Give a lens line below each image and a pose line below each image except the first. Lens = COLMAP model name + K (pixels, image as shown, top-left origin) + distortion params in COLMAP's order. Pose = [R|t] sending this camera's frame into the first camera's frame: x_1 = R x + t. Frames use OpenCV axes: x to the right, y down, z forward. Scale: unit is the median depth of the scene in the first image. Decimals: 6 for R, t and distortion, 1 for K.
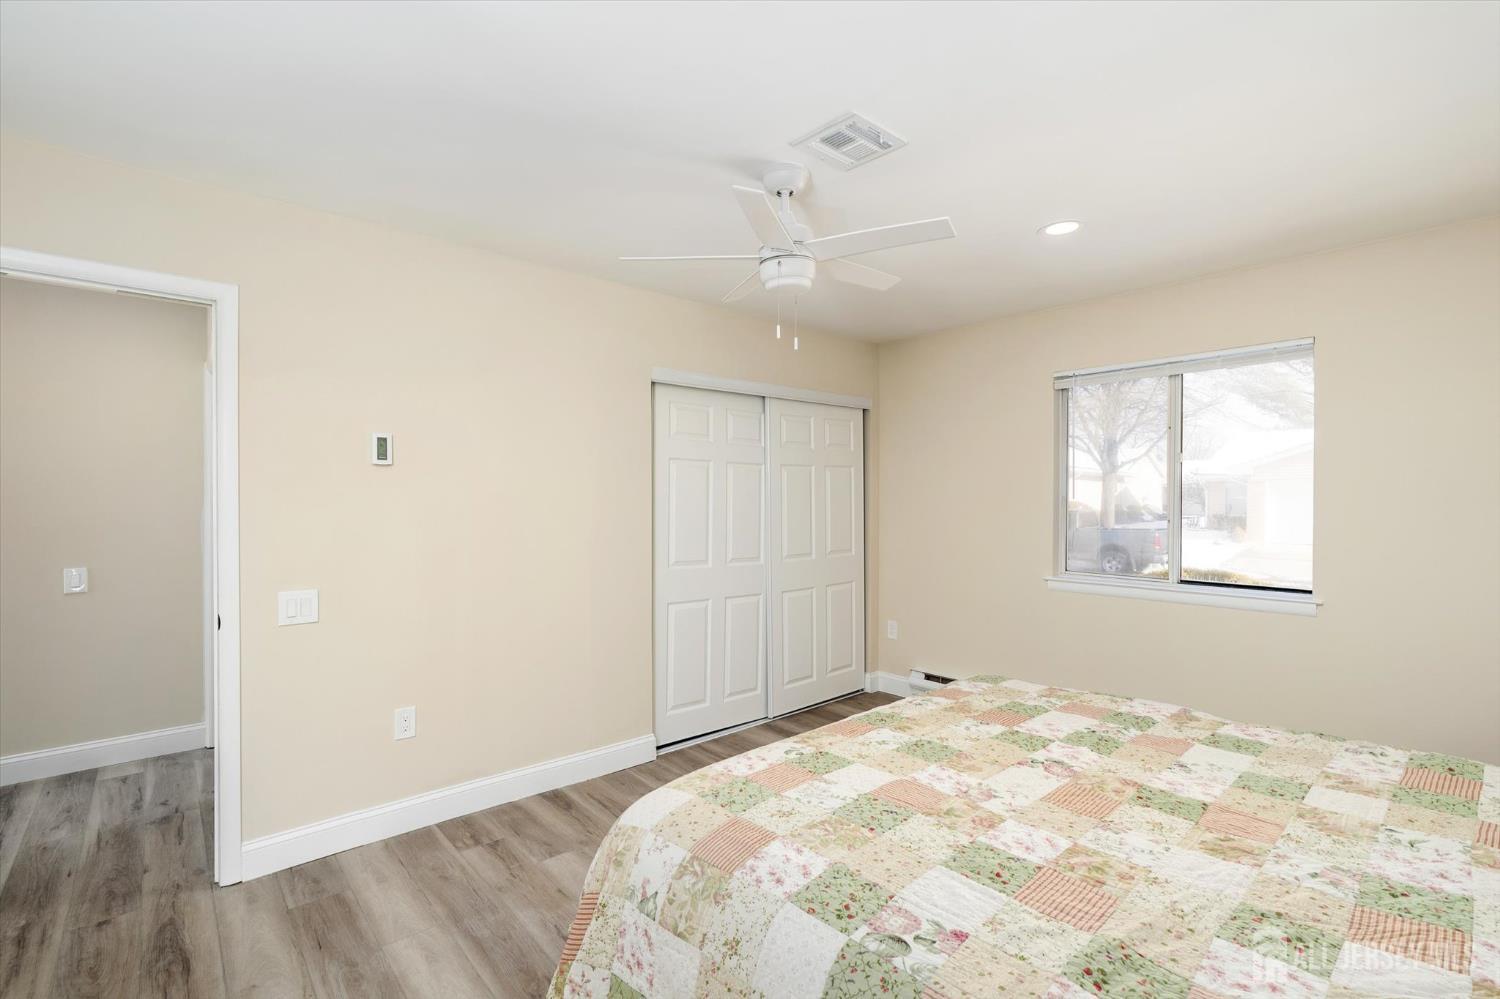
lens RADIAL K [[683.2, 0, 750.0], [0, 683.2, 499.5], [0, 0, 1]] dist [0.001133, 0.000221]
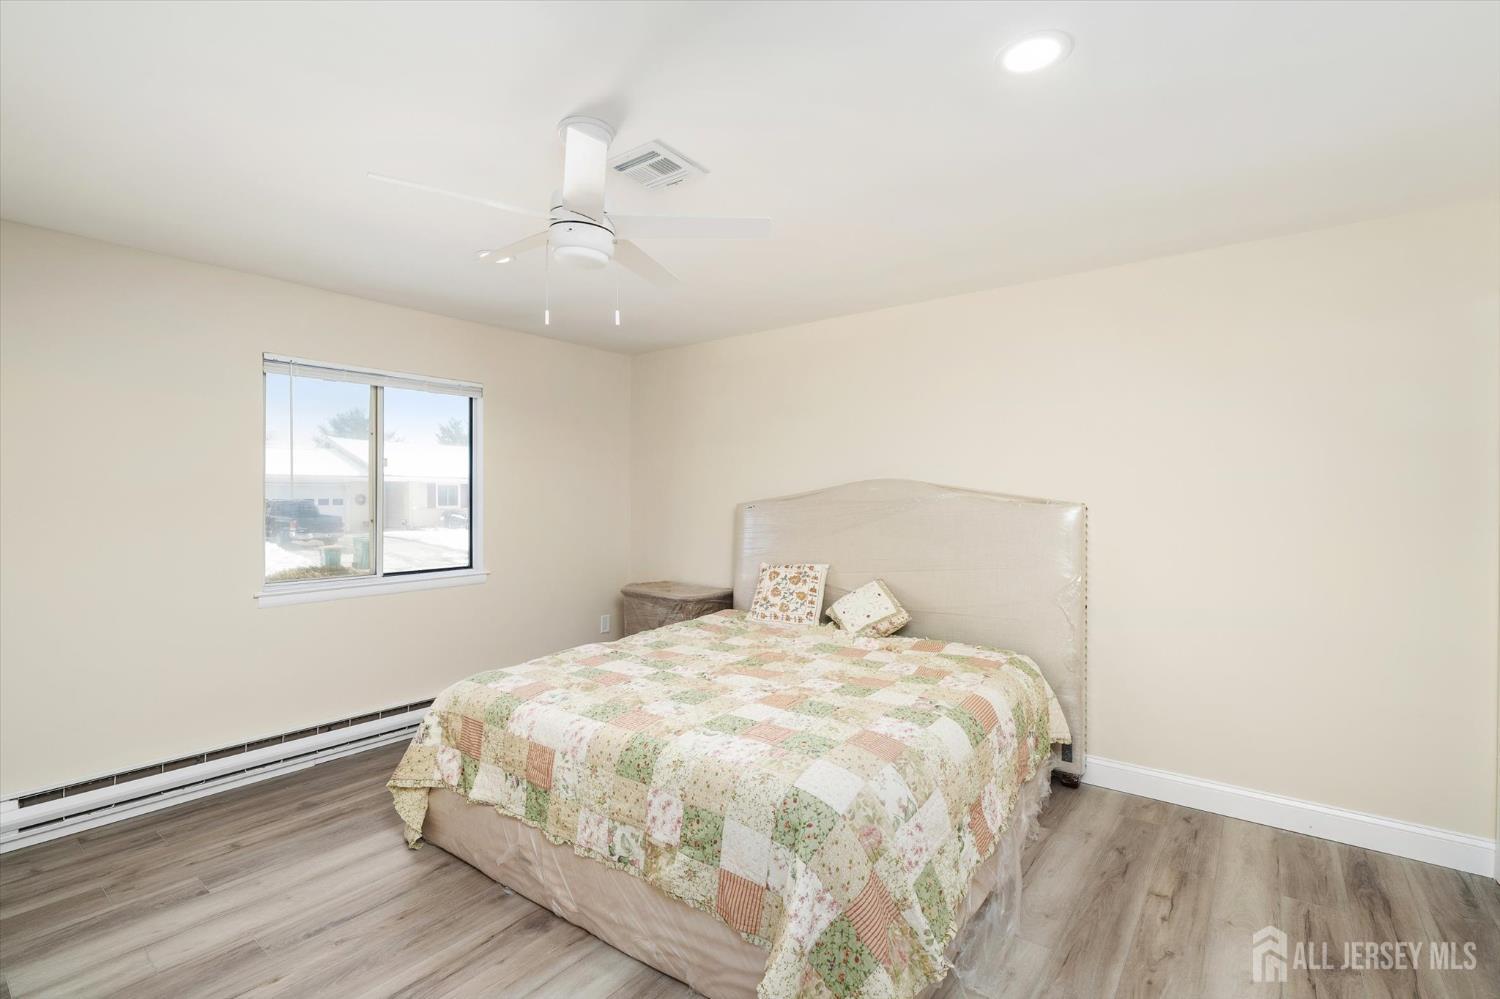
lens RADIAL K [[683.2, 0, 750.0], [0, 683.2, 499.5], [0, 0, 1]] dist [0.001133, 0.000221]
pose [[-0.193916, -0.004031, 0.981010, -1.144976], [0.001160, 0.999990, 0.004338, -0.008252], [-0.981017, 0.001979, -0.193909, 1.291888]]
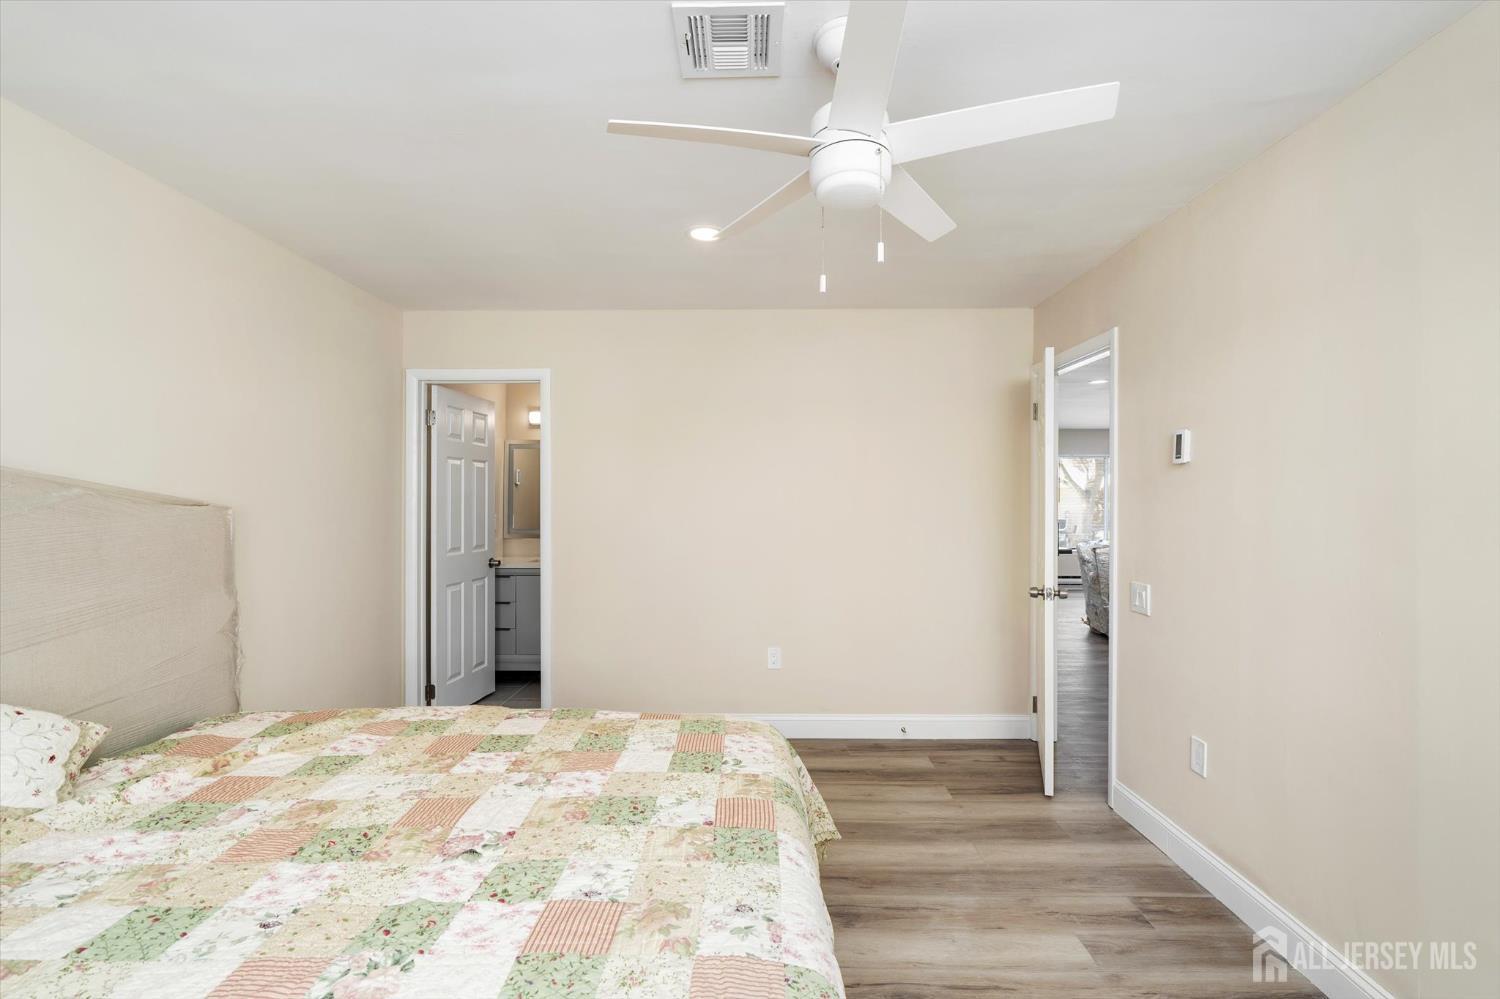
lens RADIAL K [[683.2, 0, 750.0], [0, 683.2, 499.5], [0, 0, 1]] dist [0.001133, 0.000221]
pose [[-0.671654, -0.001504, -0.740864, 0.859925], [-0.001829, 0.999998, -0.000373, -0.001353], [0.740863, 0.001105, -0.671655, 1.875572]]
